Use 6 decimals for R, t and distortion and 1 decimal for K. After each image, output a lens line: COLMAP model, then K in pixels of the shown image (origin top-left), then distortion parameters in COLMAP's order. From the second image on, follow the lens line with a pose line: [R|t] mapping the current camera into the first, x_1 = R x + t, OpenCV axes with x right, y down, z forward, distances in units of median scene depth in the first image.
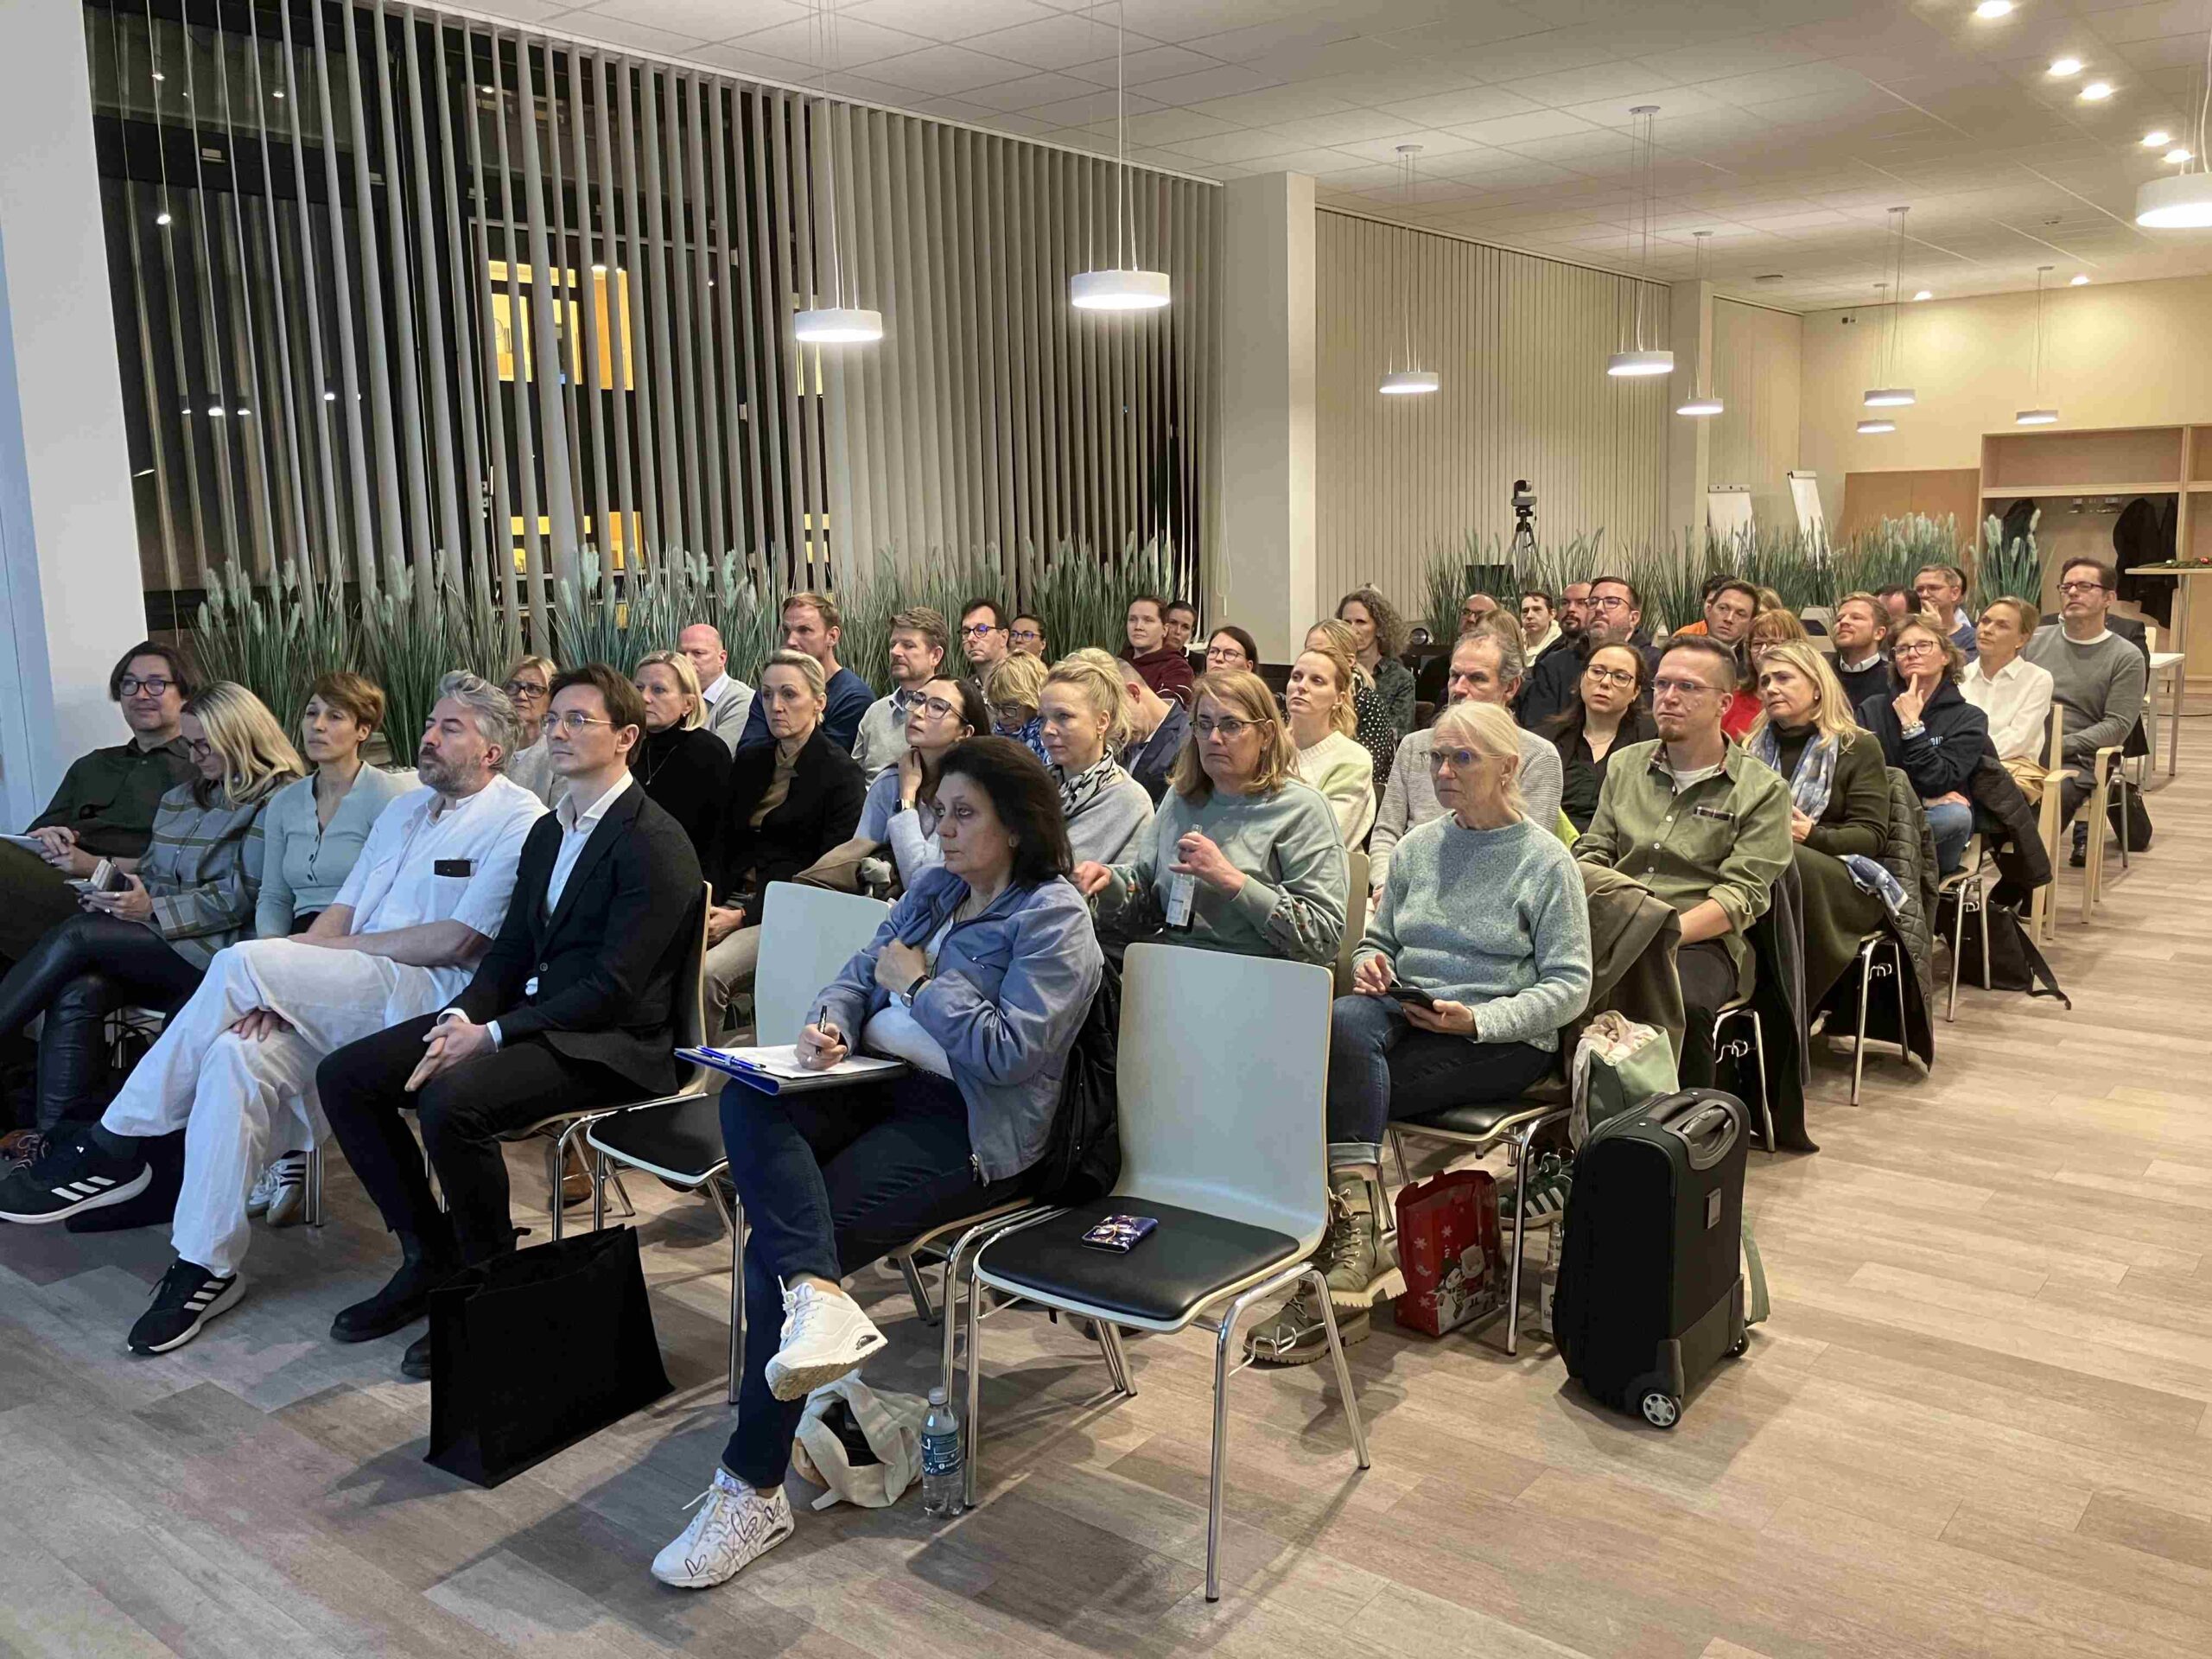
lens RADIAL K [[1768.3, 0, 1098.2], [0, 1768.3, 813.4], [0, 0, 1]] dist [0.022524, -0.031643]
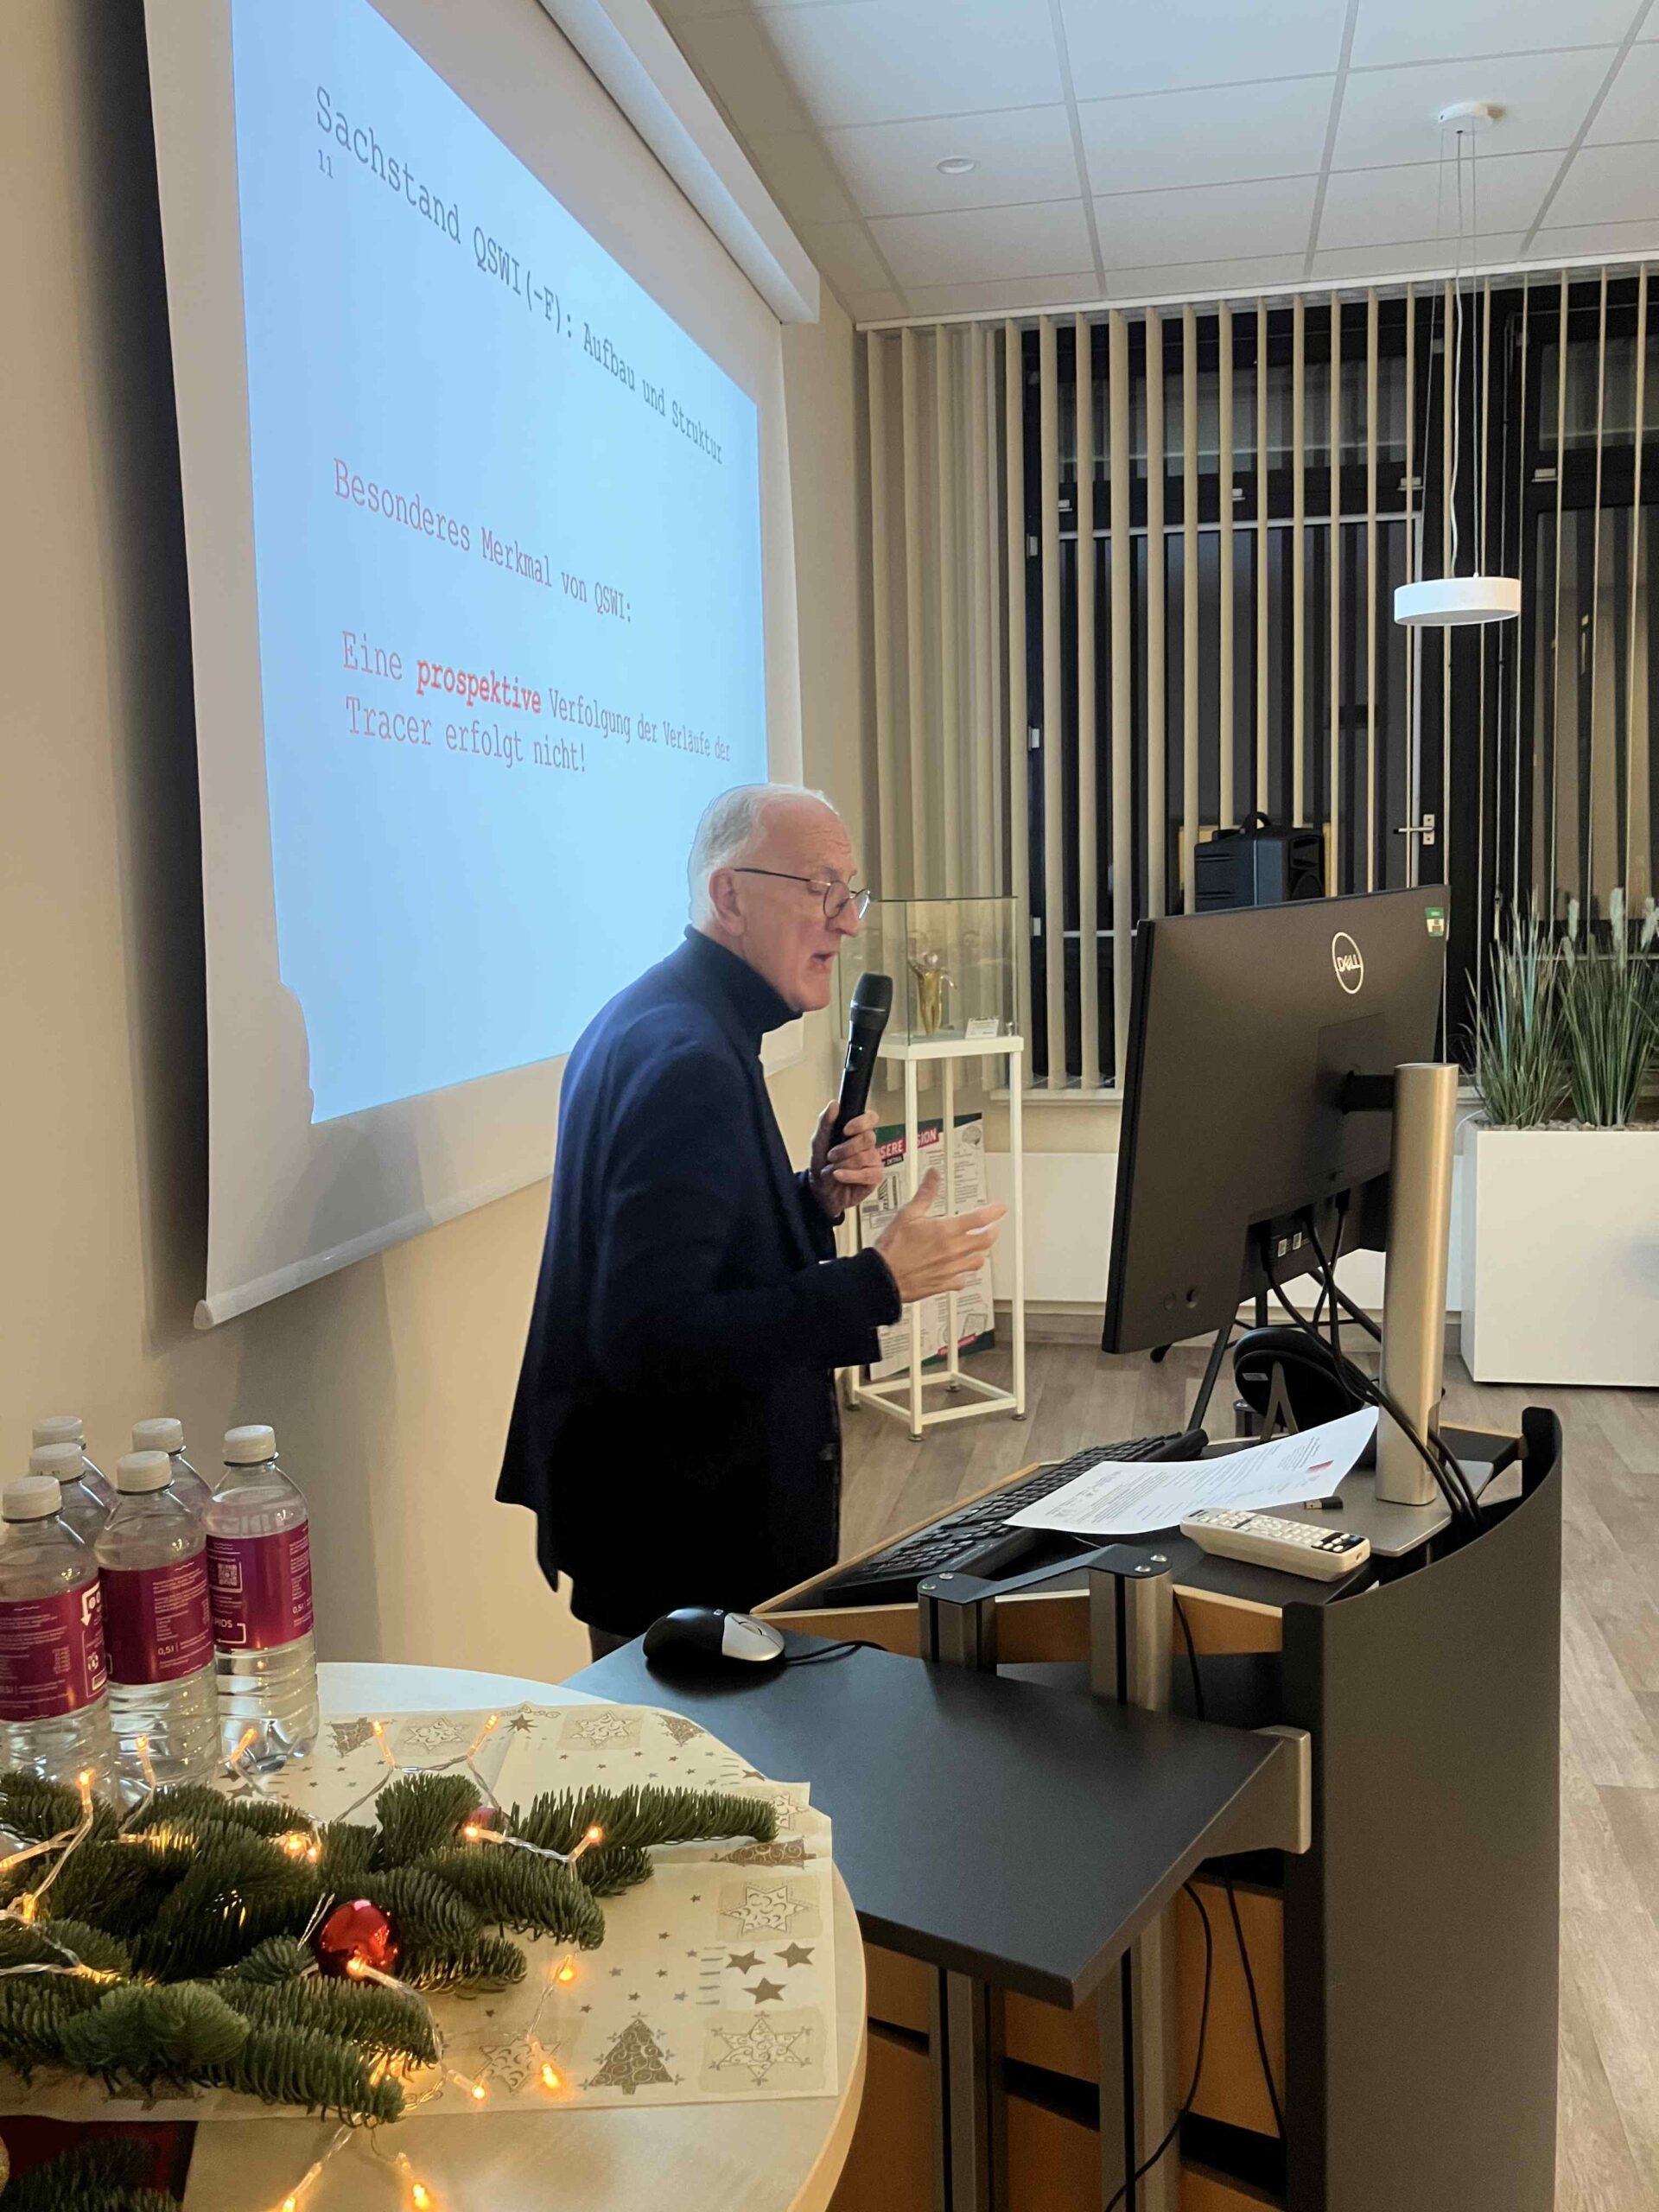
lens RADIAL K [[1768.3, 0, 844.4], [0, 1768.3, 1107.5], [0, 0, 1]] dist [0.022524, -0.031643]
pose [[0.460558, 0.121569, -0.879265, 0.409184], [-0.134110, 0.988735, 0.066458, -0.087630], [0.877440, 0.087311, 0.471673, 0.479081]]
